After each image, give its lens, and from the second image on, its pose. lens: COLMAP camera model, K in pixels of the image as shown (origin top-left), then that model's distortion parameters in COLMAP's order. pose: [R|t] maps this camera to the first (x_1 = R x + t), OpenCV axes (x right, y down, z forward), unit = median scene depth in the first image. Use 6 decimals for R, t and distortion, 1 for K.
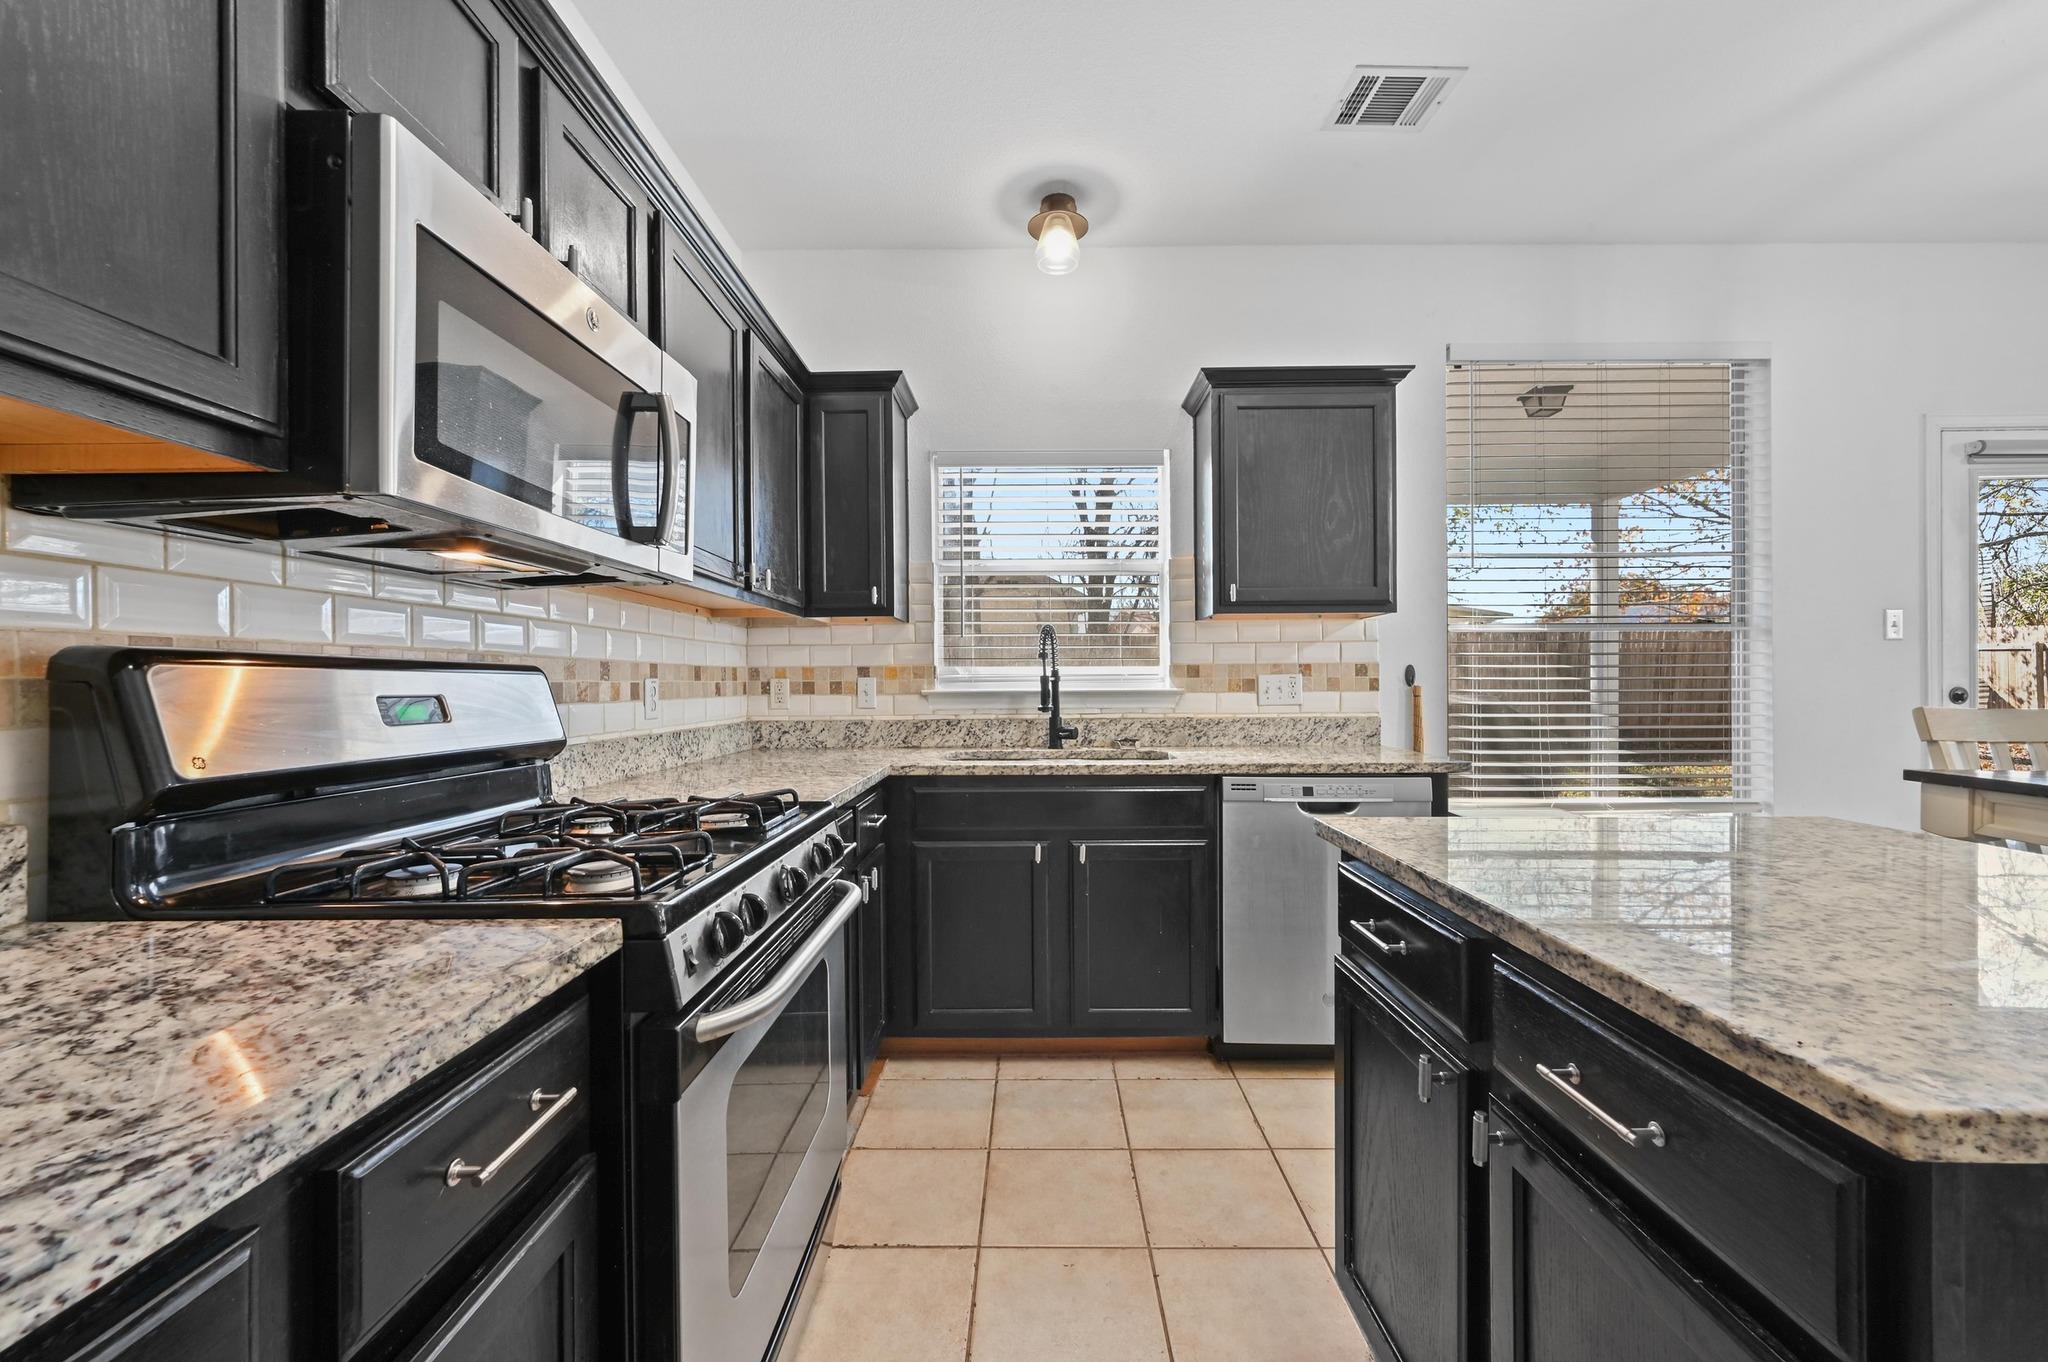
lens RADIAL K [[811.2, 0, 1021.1], [0, 811.2, 678.9], [0, 0, 1]] dist [0.000958, 0.000485]
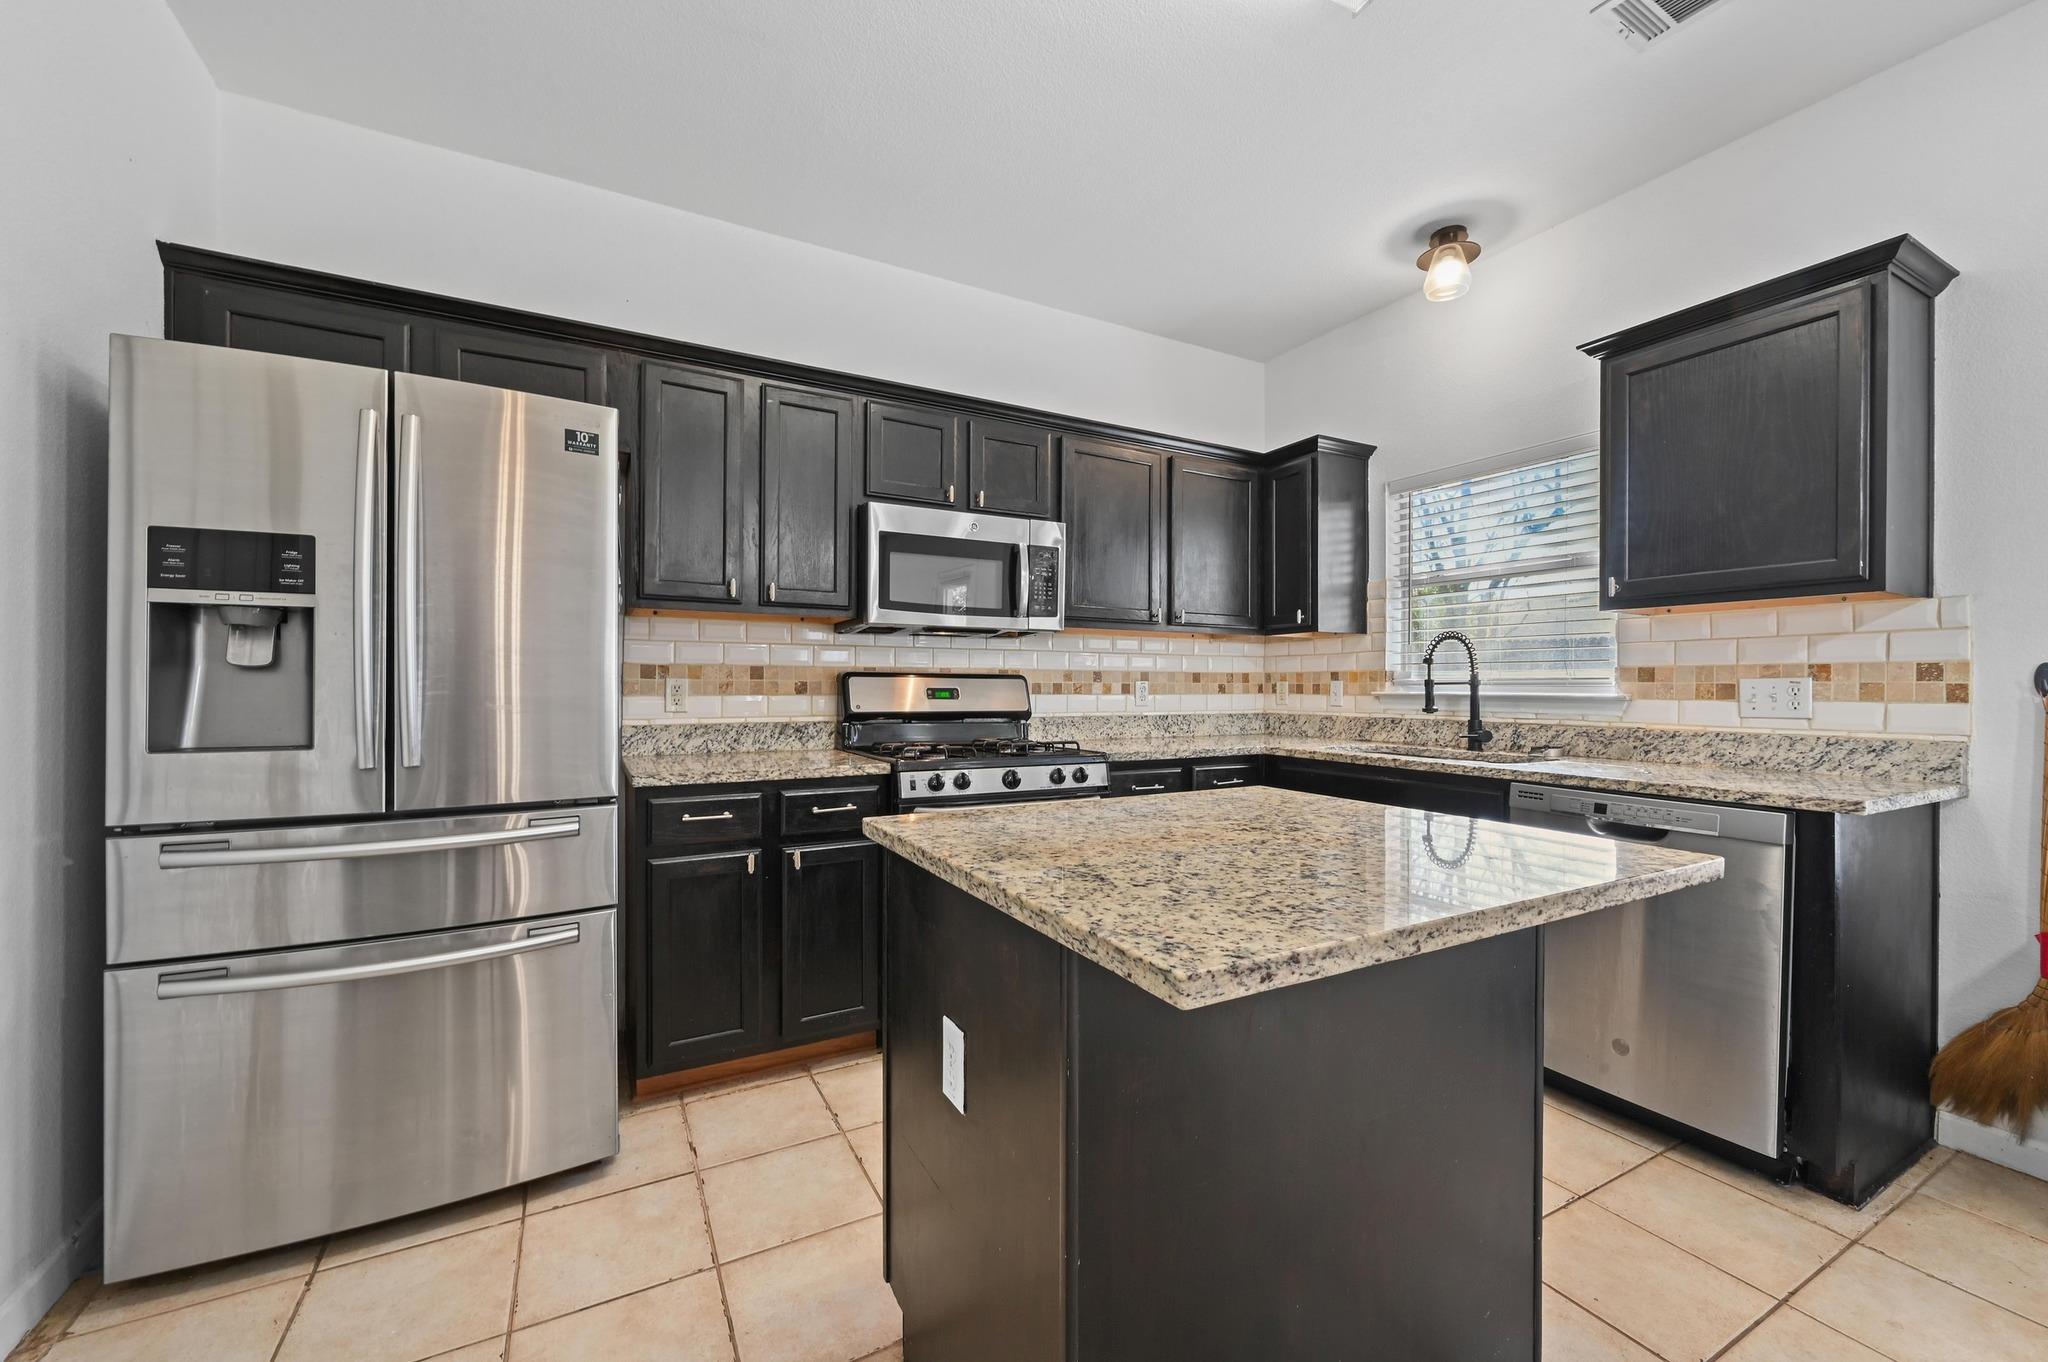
lens RADIAL K [[812.4, 0, 1029.7], [0, 812.4, 689.4], [0, 0, 1]] dist [0.024550, 0.000108]
pose [[0.492786, 0.012192, -0.870065, 0.660140], [-0.002806, 0.999919, 0.012423, -0.002731], [0.870146, -0.003681, 0.492781, -0.002326]]
